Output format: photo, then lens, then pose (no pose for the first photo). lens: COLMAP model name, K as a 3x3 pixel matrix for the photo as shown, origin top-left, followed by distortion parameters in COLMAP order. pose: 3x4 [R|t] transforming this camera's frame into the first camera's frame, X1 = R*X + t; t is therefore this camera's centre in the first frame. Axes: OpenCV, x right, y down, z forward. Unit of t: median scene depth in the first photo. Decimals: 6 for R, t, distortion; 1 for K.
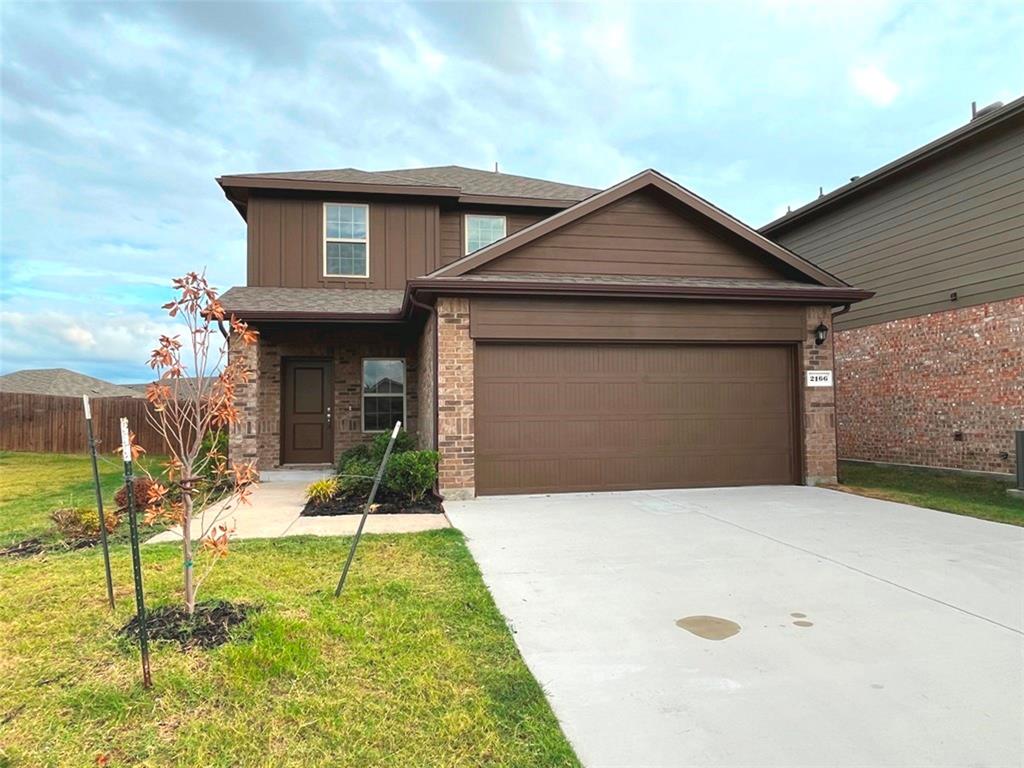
lens RADIAL K [[668.0, 0, 512.0], [0, 668.0, 384.0], [0, 0, 1]] dist [-0.000741, -0.000009]
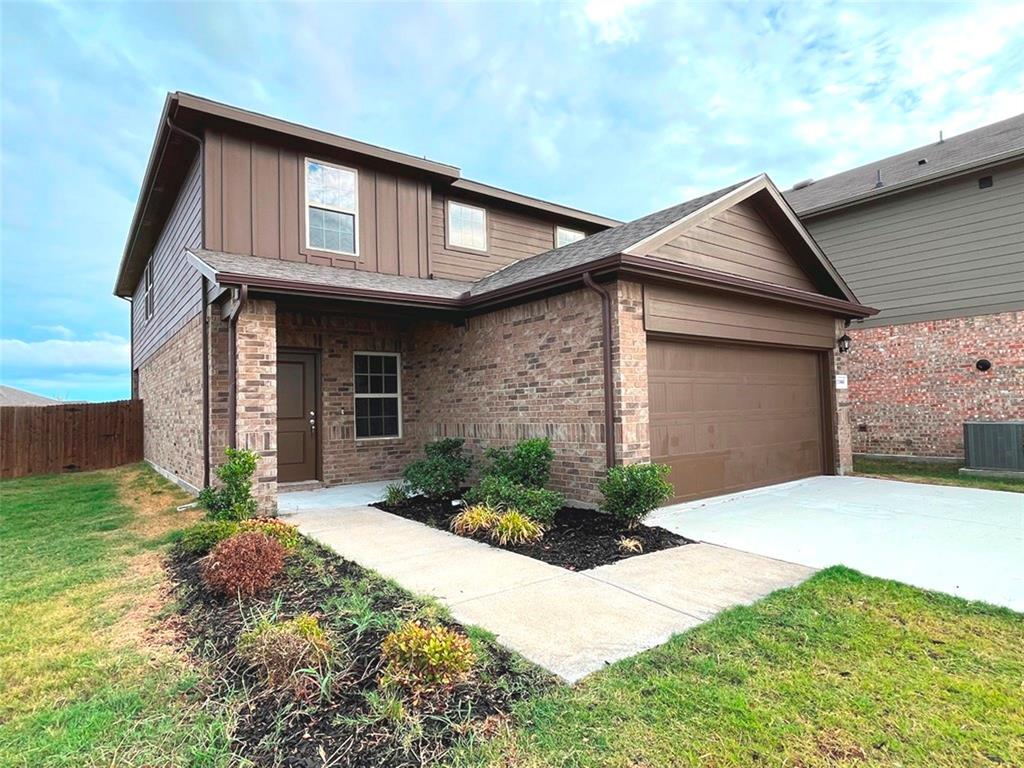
lens RADIAL K [[562.7, 0, 512.0], [0, 562.7, 384.0], [0, 0, 1]] dist [0.001726, 0.000215]
pose [[0.895733, 0.009339, 0.444494, -0.437917], [-0.007715, 0.999955, -0.005462, 0.004909], [-0.444525, 0.001463, 0.895765, 0.343801]]
